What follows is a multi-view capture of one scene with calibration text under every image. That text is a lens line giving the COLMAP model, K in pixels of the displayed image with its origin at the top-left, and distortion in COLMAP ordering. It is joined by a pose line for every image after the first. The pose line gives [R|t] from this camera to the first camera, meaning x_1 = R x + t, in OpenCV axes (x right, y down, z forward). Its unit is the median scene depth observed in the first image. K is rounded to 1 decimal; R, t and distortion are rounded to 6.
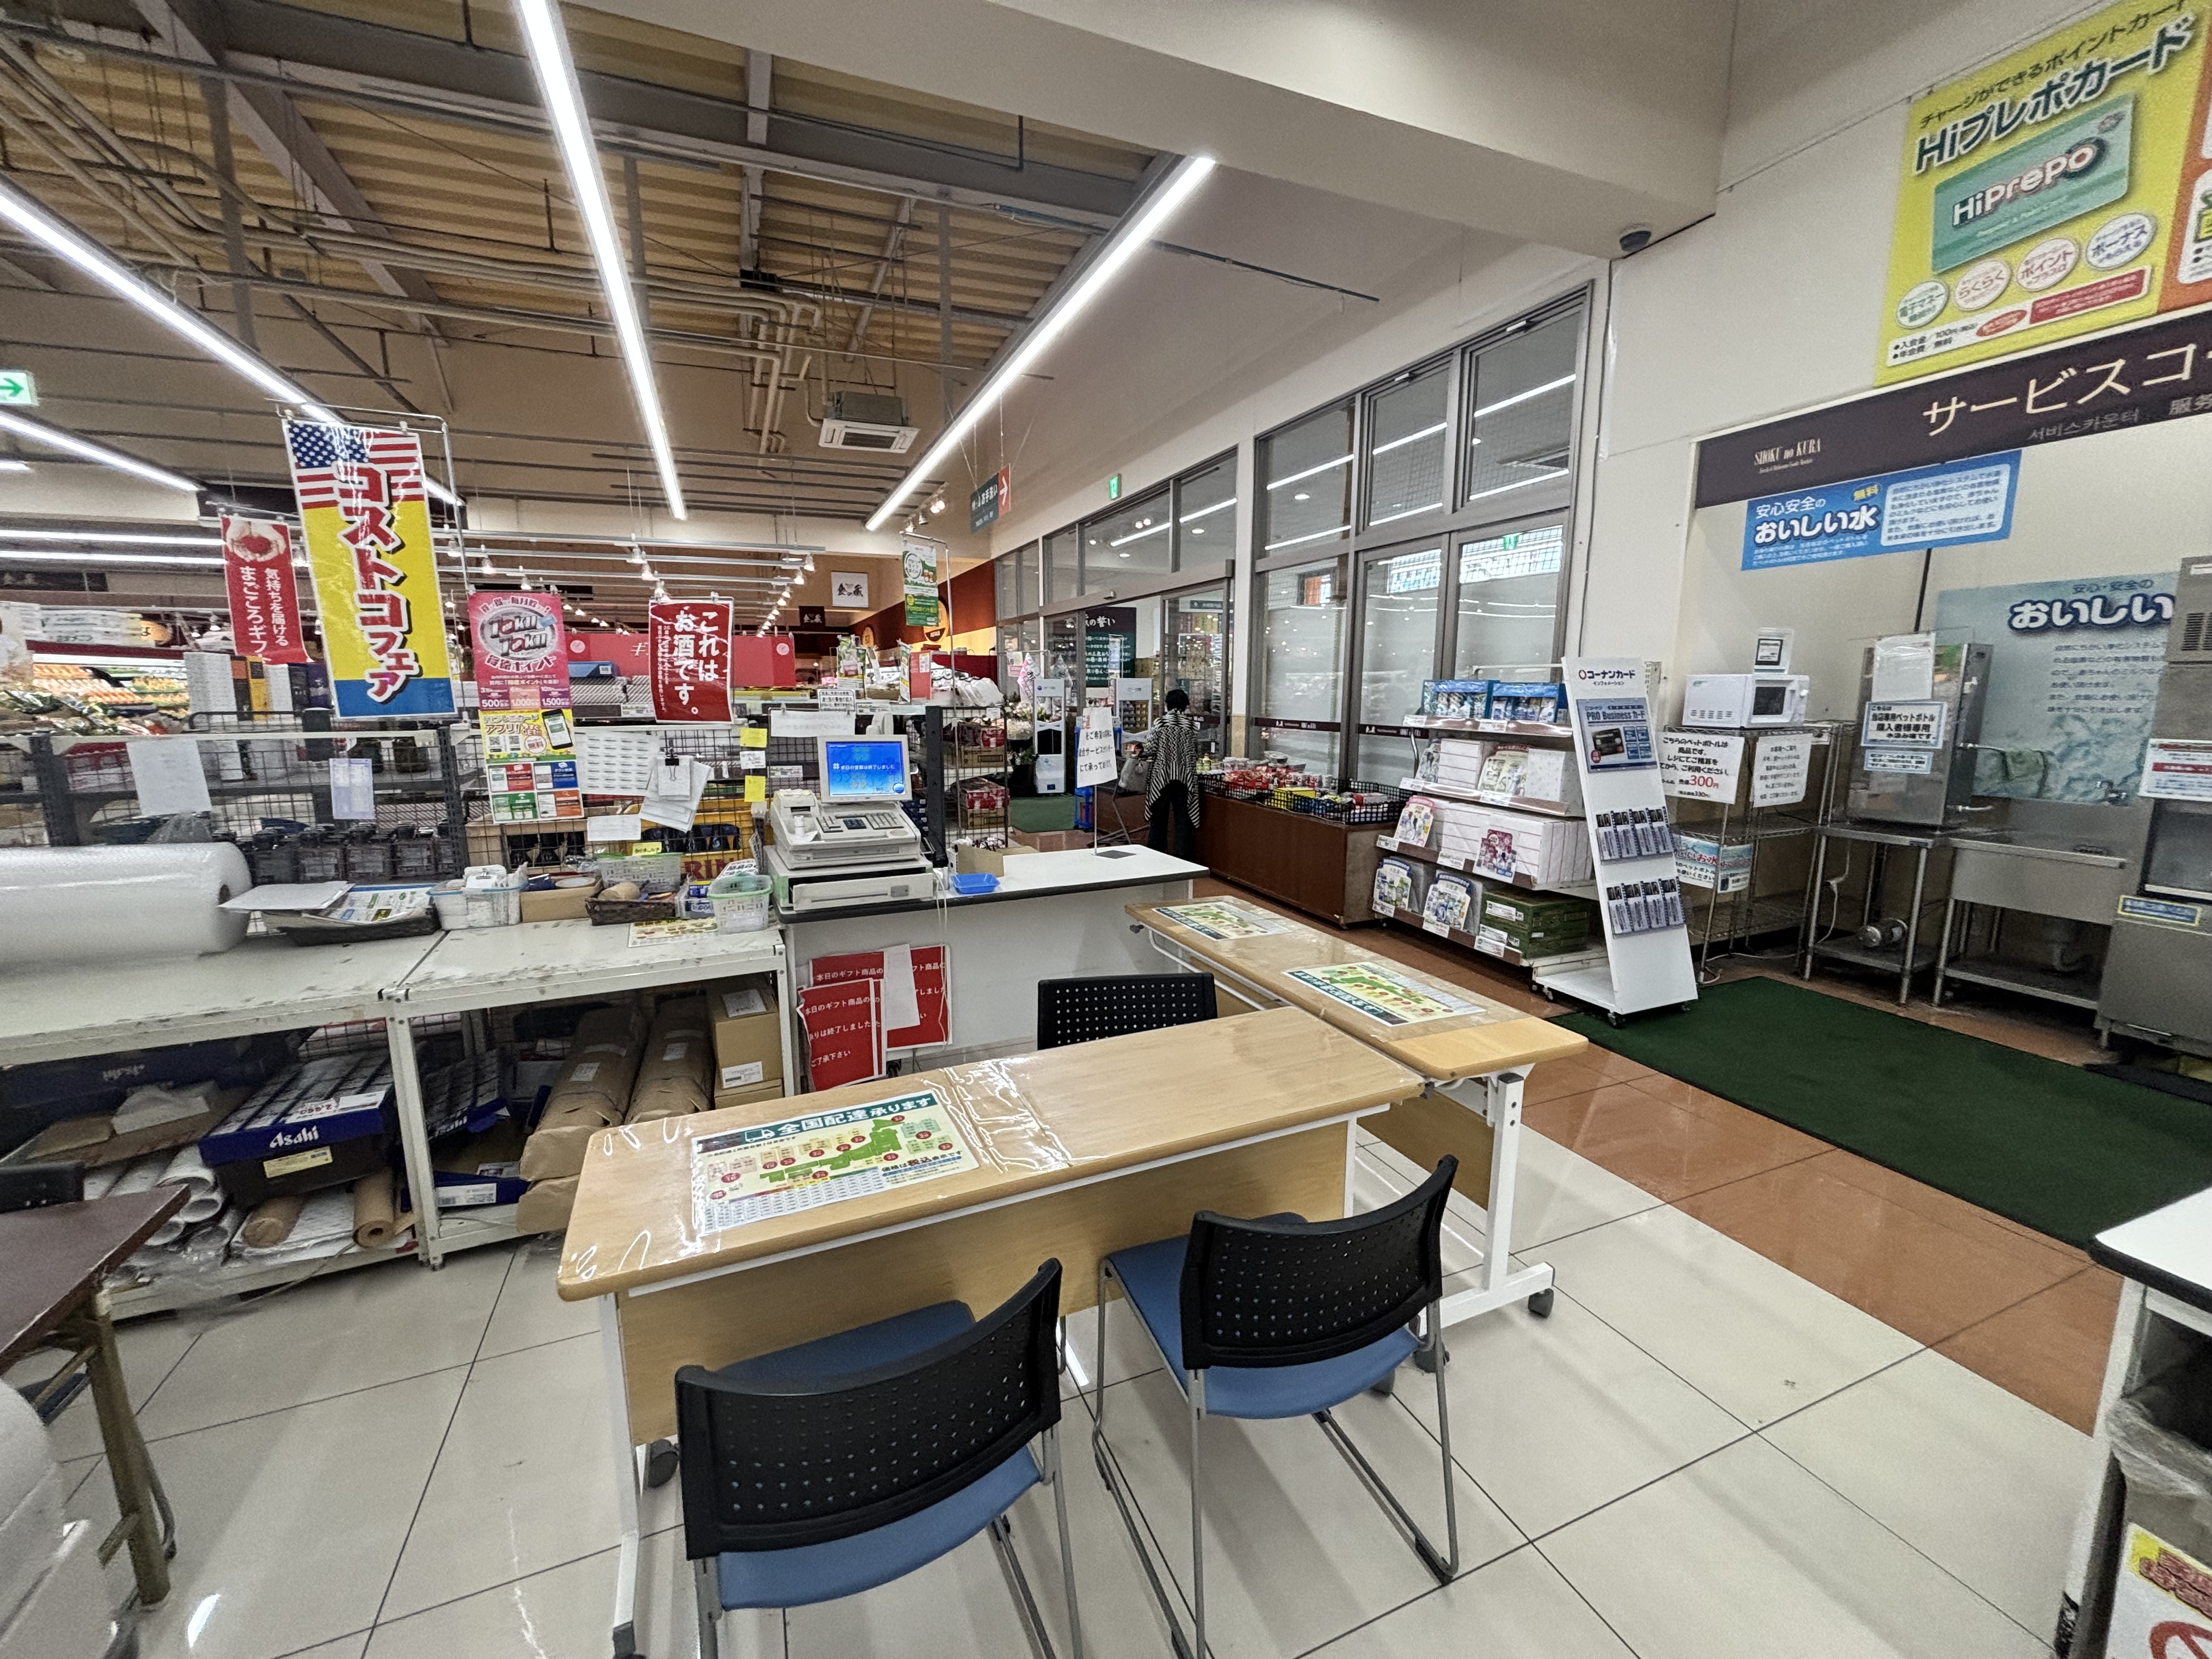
lens RADIAL K [[883.9, 0, 1093.2], [0, 883.9, 831.8], [0, 0, 1]] dist [-0.000035, 0.000933]
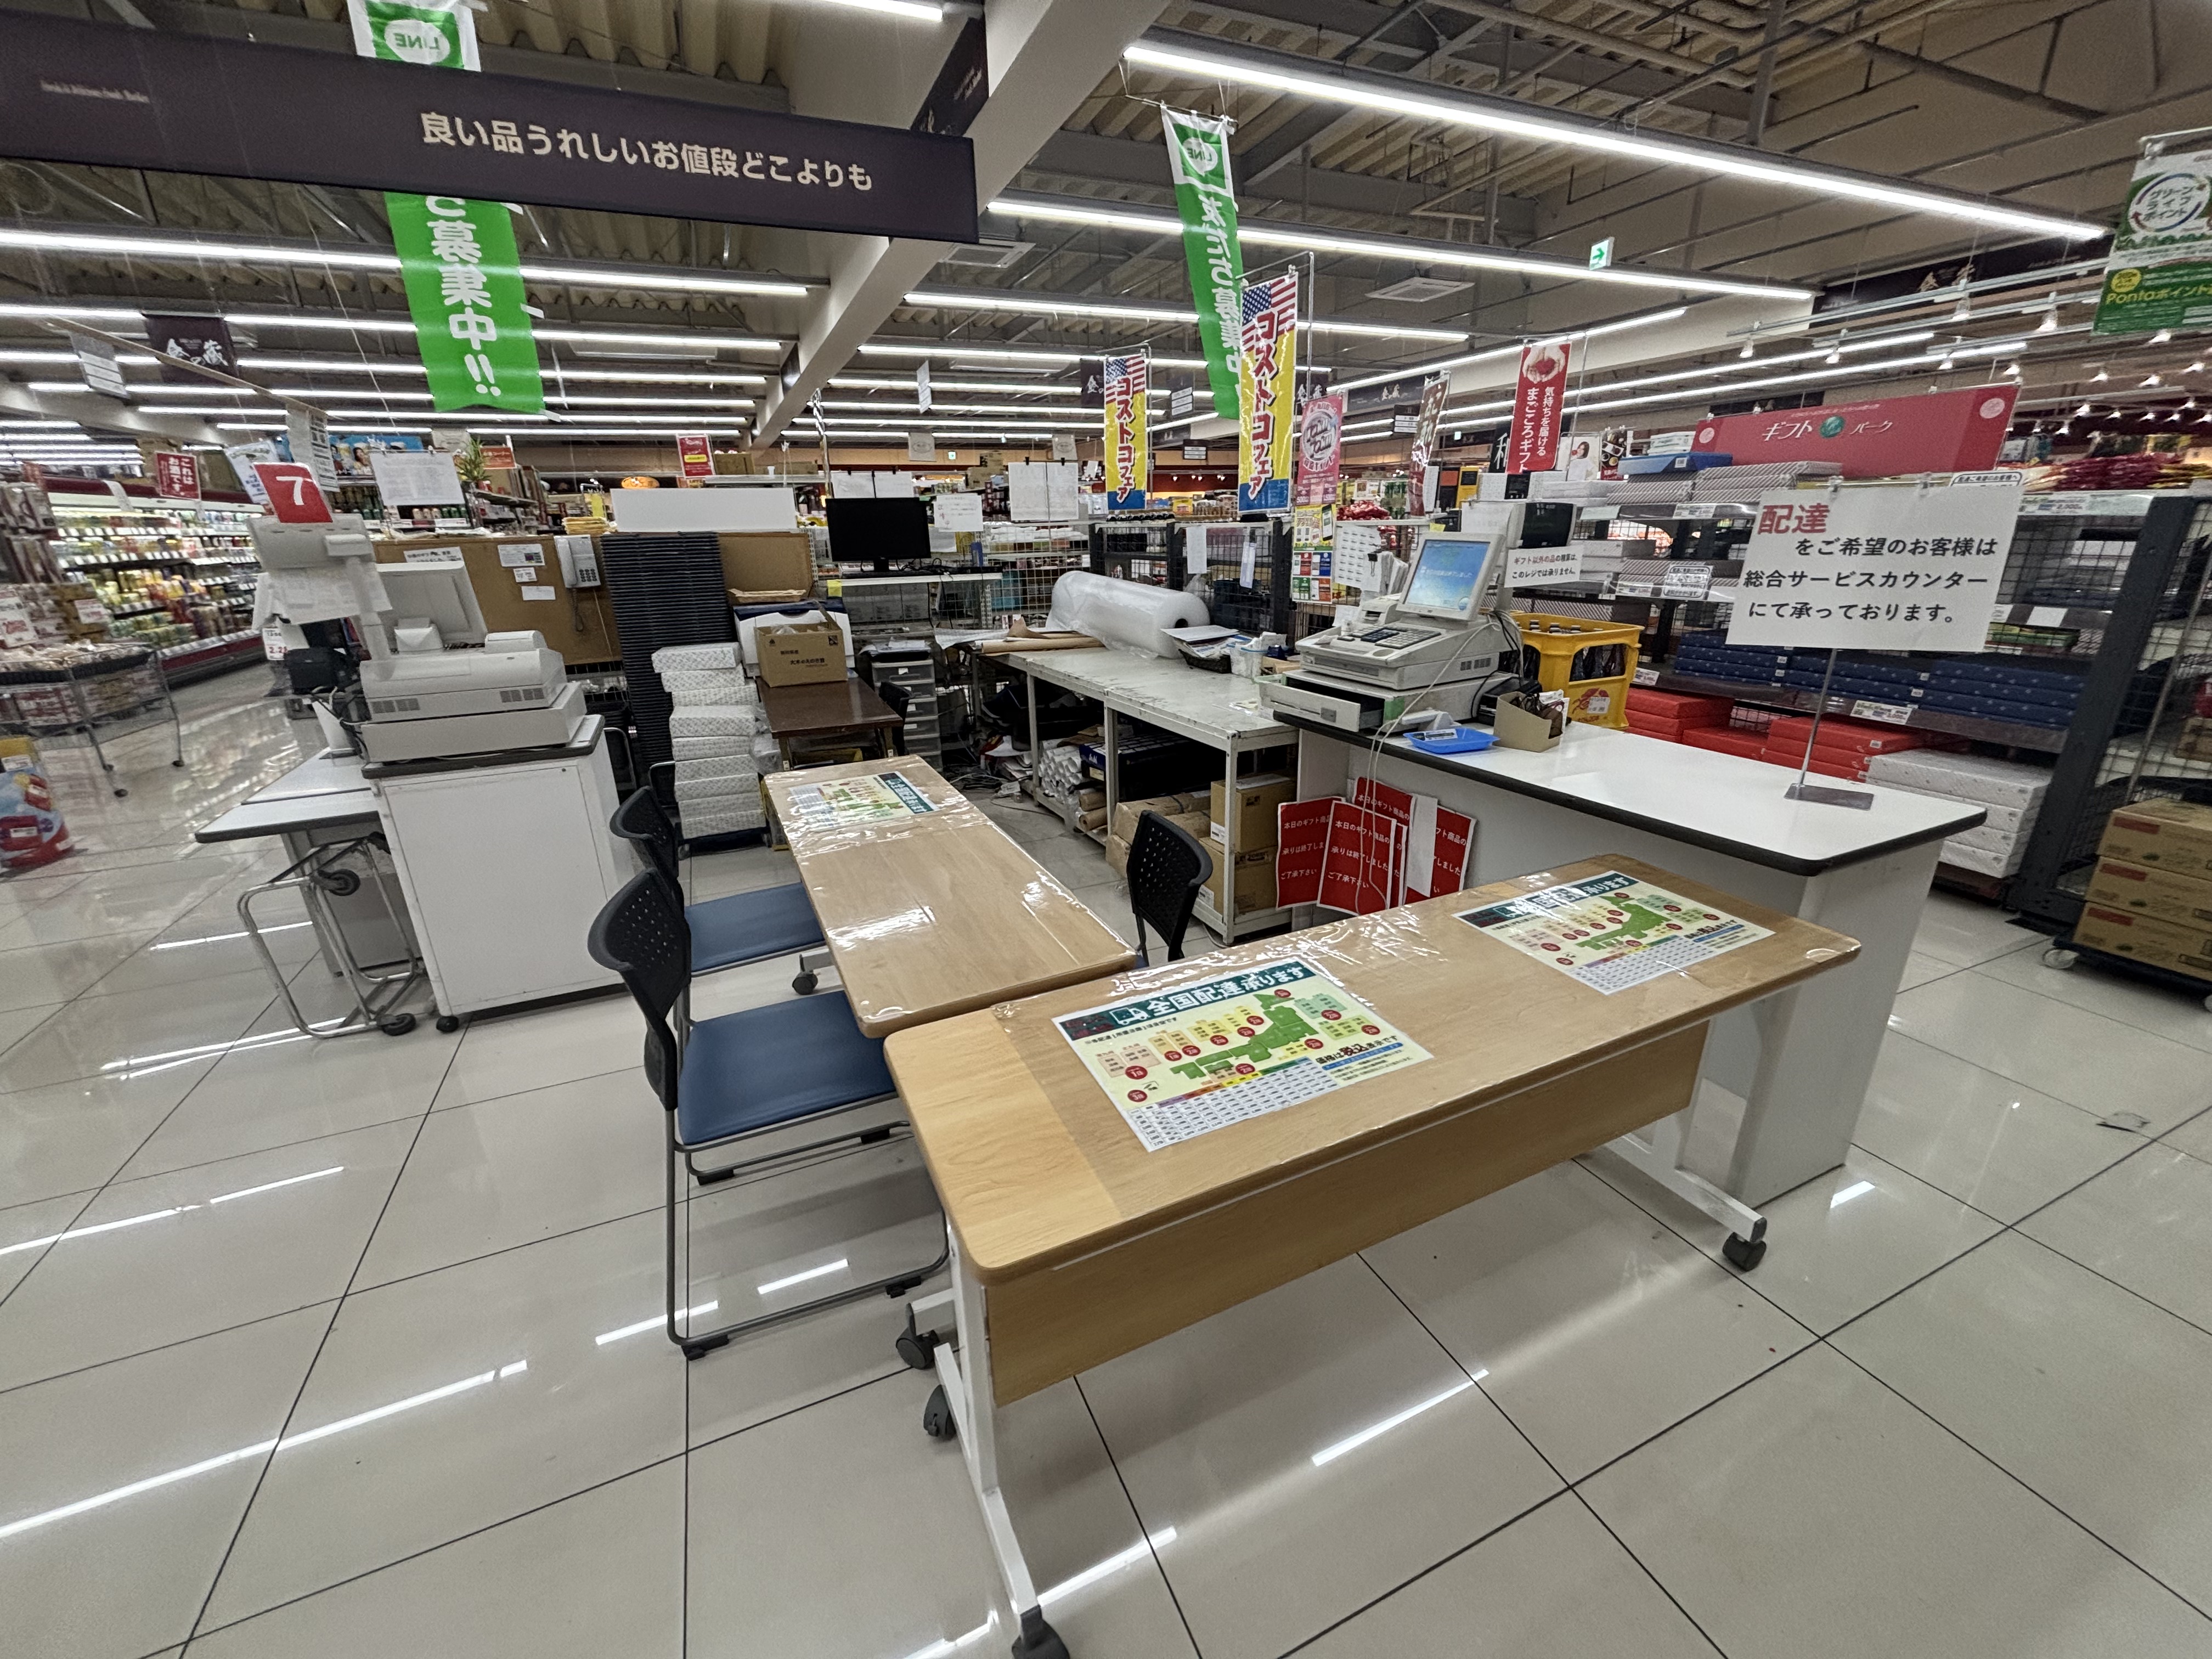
lens RADIAL K [[891.6, 0, 1108.0], [0, 891.6, 824.1], [0, 0, 1]] dist [0.008211, 0.001192]
pose [[0.028874, 0.325333, -0.945158, 0.476962], [-0.146545, 0.936714, 0.317950, -0.059142], [0.988783, 0.129328, 0.074723, 0.529784]]
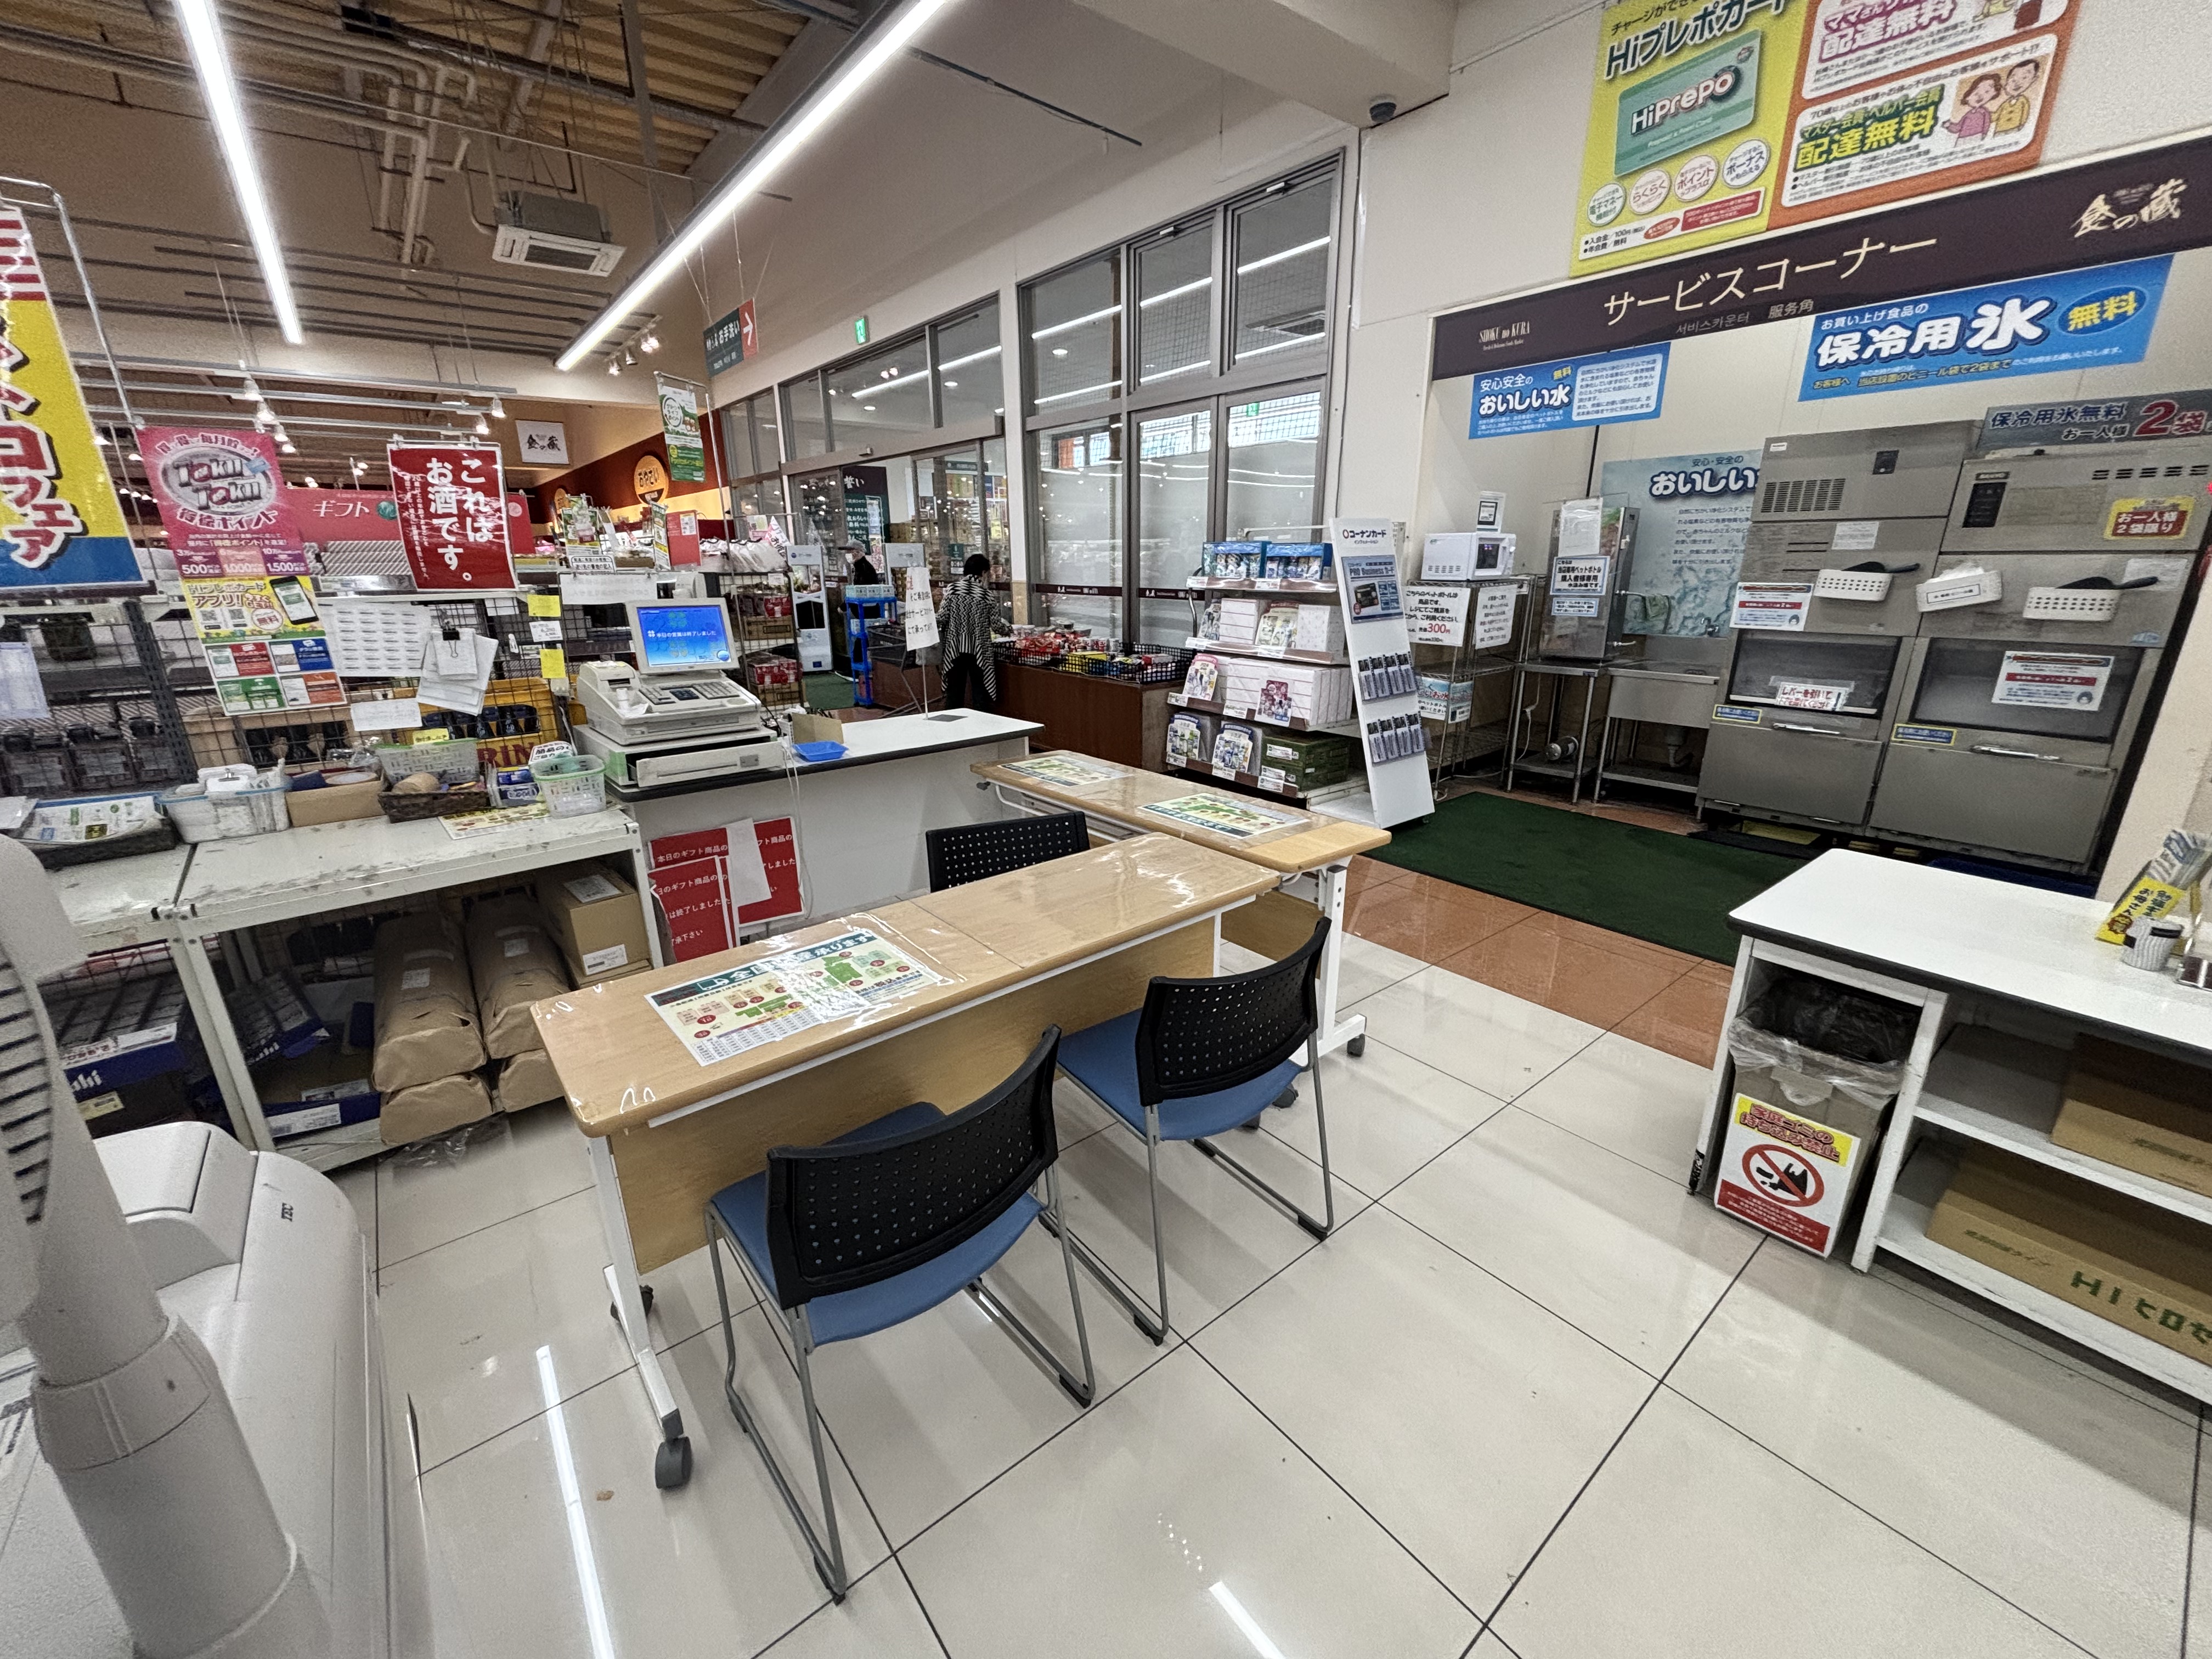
lens RADIAL K [[883.9, 0, 1093.2], [0, 883.9, 831.8], [0, 0, 1]] dist [-0.000035, 0.000933]
pose [[0.962090, -0.089772, 0.257532, -0.082951], [0.053710, 0.988148, 0.143803, 0.017798], [-0.267390, -0.124520, 0.955509, -0.034545]]
